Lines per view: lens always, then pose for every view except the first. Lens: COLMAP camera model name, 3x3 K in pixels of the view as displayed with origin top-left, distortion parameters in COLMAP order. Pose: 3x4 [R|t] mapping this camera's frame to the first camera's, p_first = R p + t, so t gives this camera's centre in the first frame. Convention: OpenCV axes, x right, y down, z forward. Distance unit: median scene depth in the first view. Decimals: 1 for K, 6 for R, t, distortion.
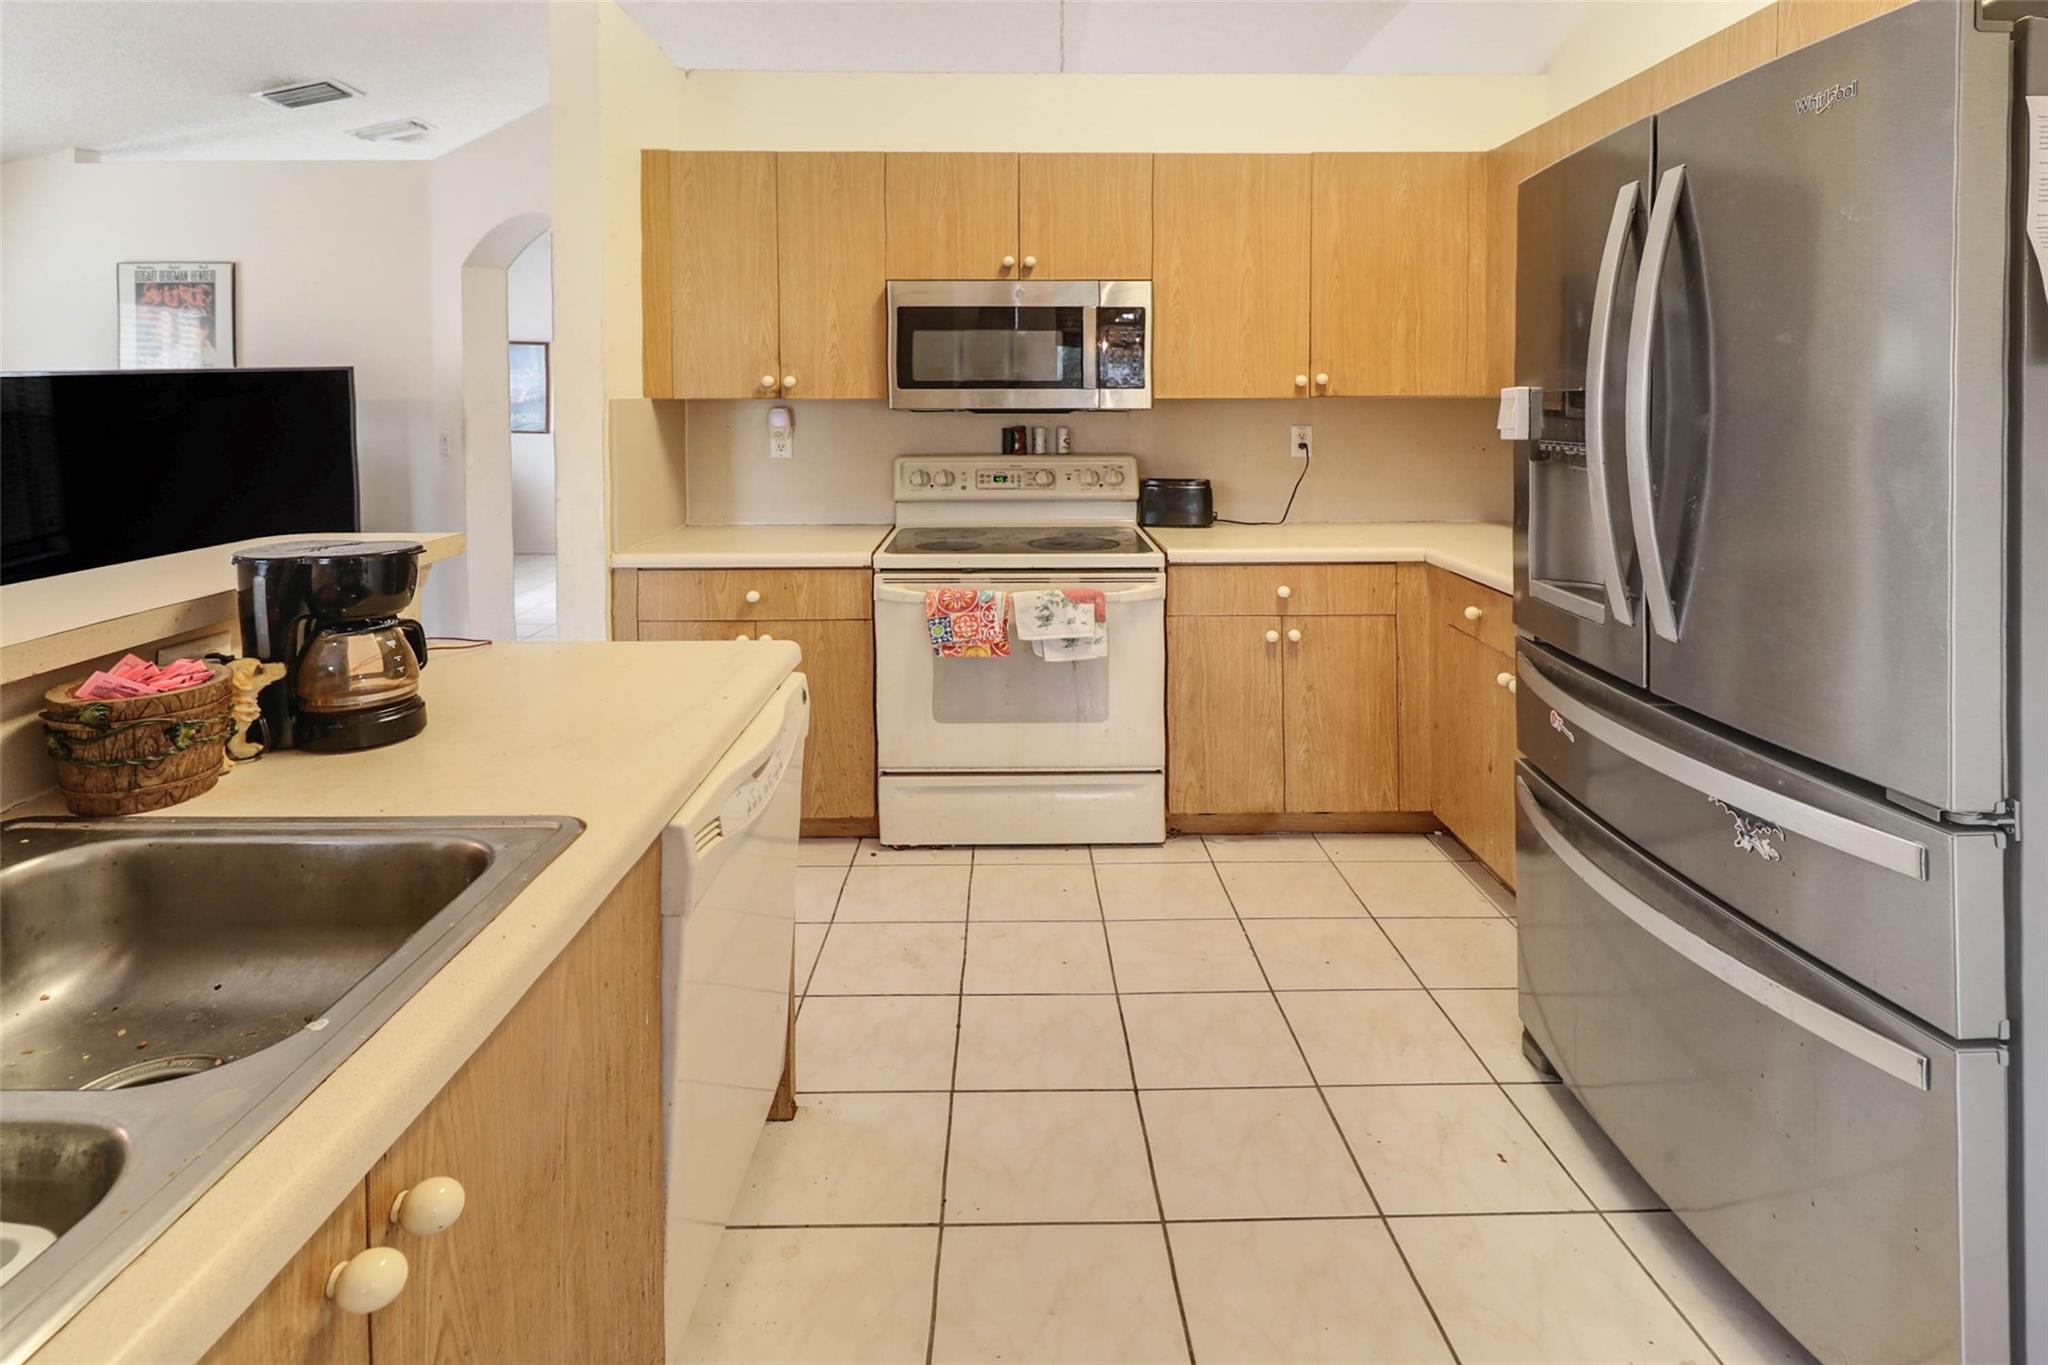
lens RADIAL K [[1052.4, 0, 1029.2], [0, 1052.4, 446.6], [0, 0, 1]] dist [-0.000270, -0.000284]
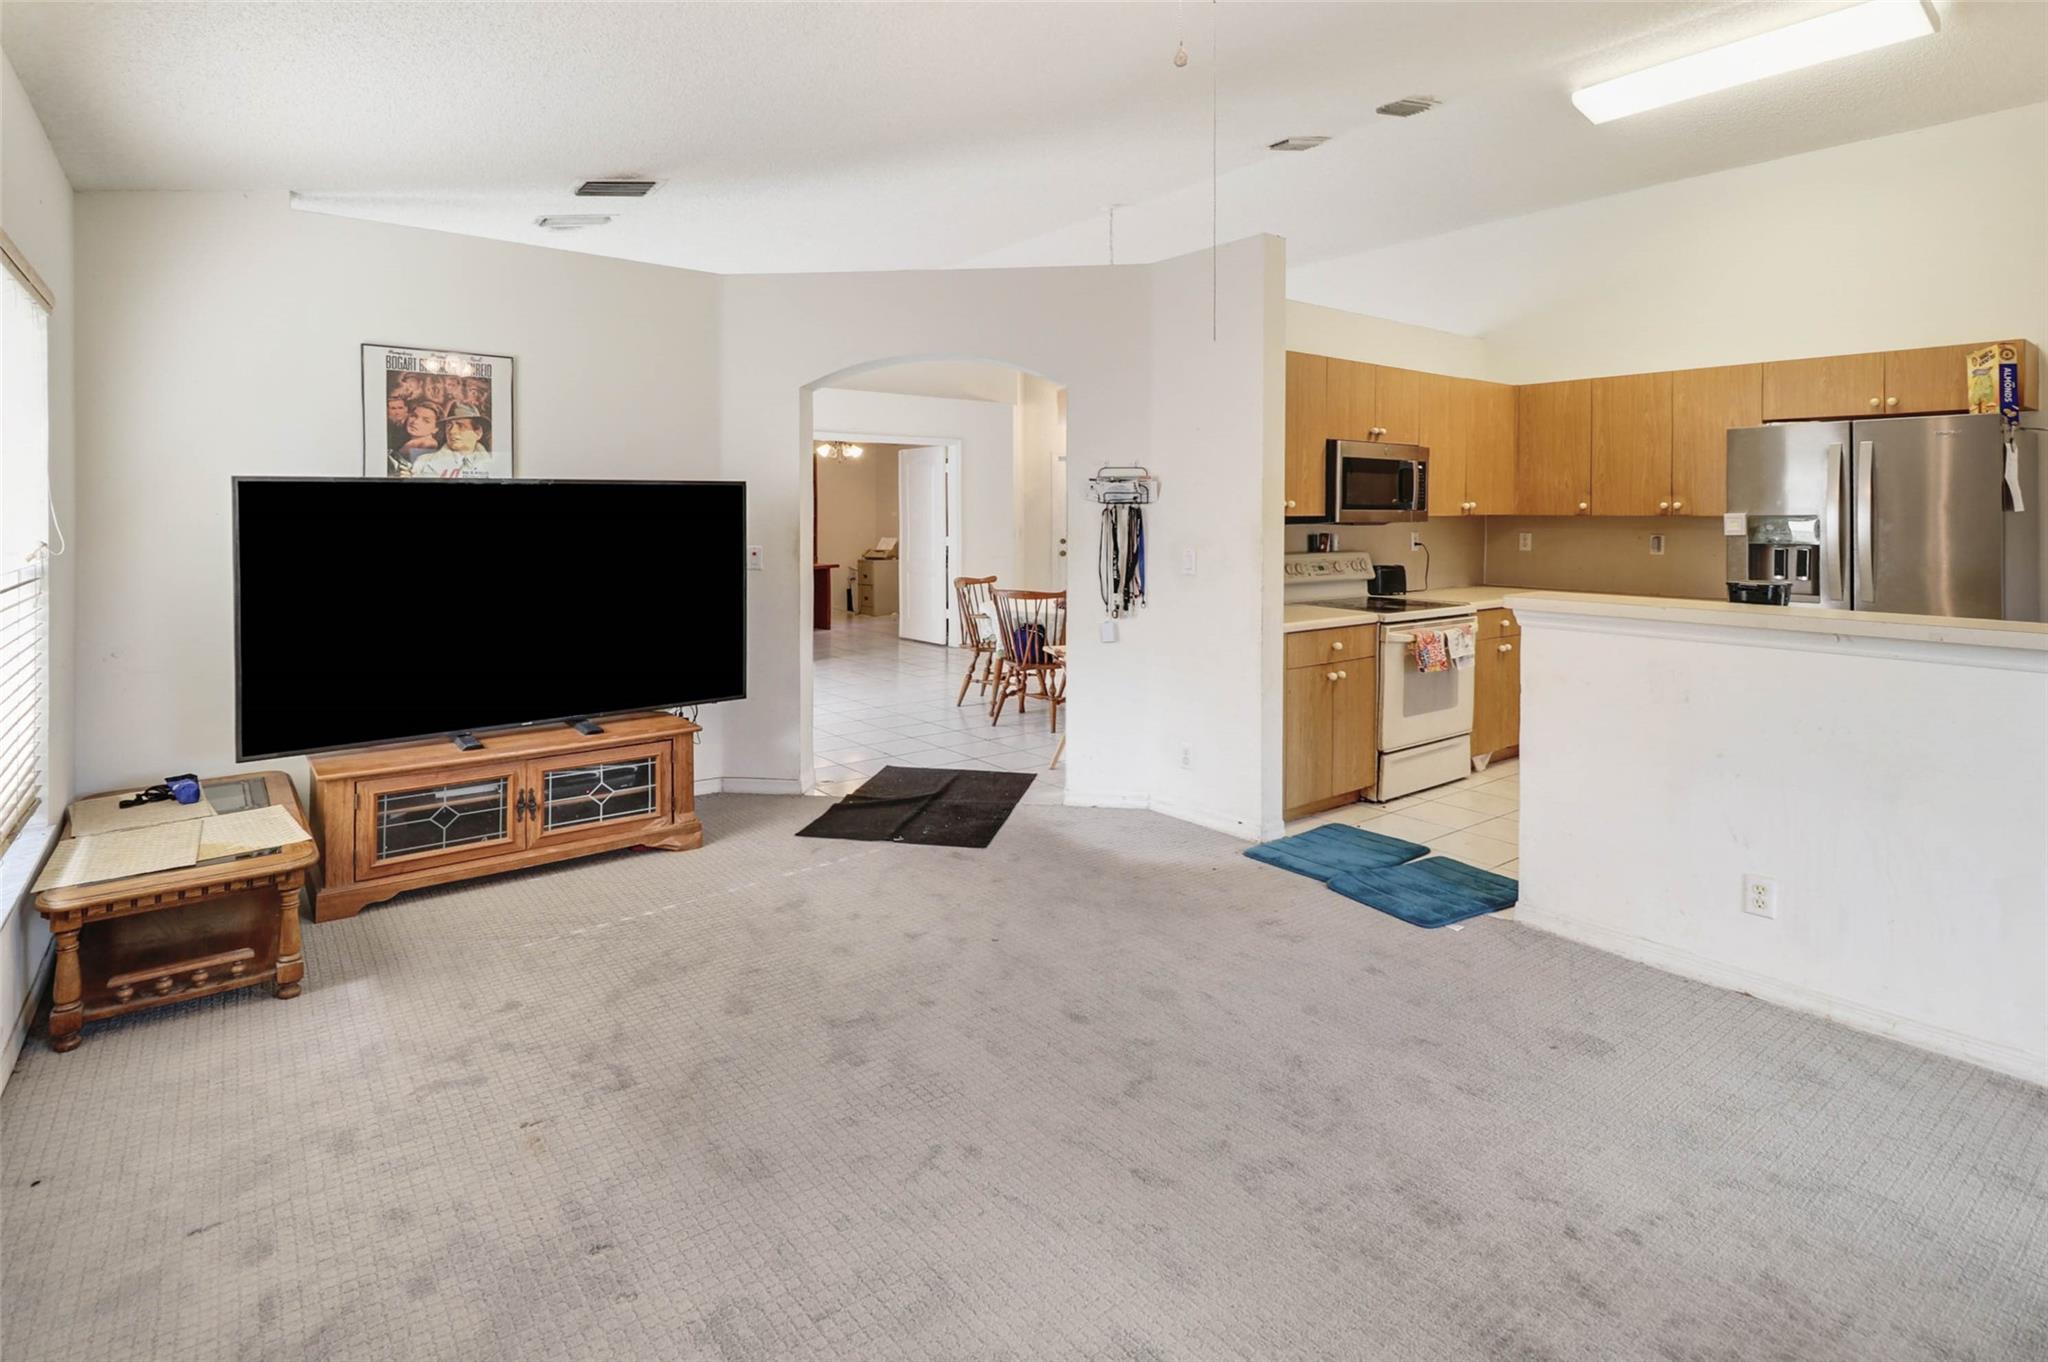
lens RADIAL K [[1053.1, 0, 1025.7], [0, 1053.1, 518.4], [0, 0, 1]] dist [0.000843, -0.000430]
pose [[0.792039, -0.000380, 0.610470, -1.135067], [0.021004, 0.999425, -0.026630, -0.008789], [-0.610108, 0.033914, 0.791592, 0.051977]]
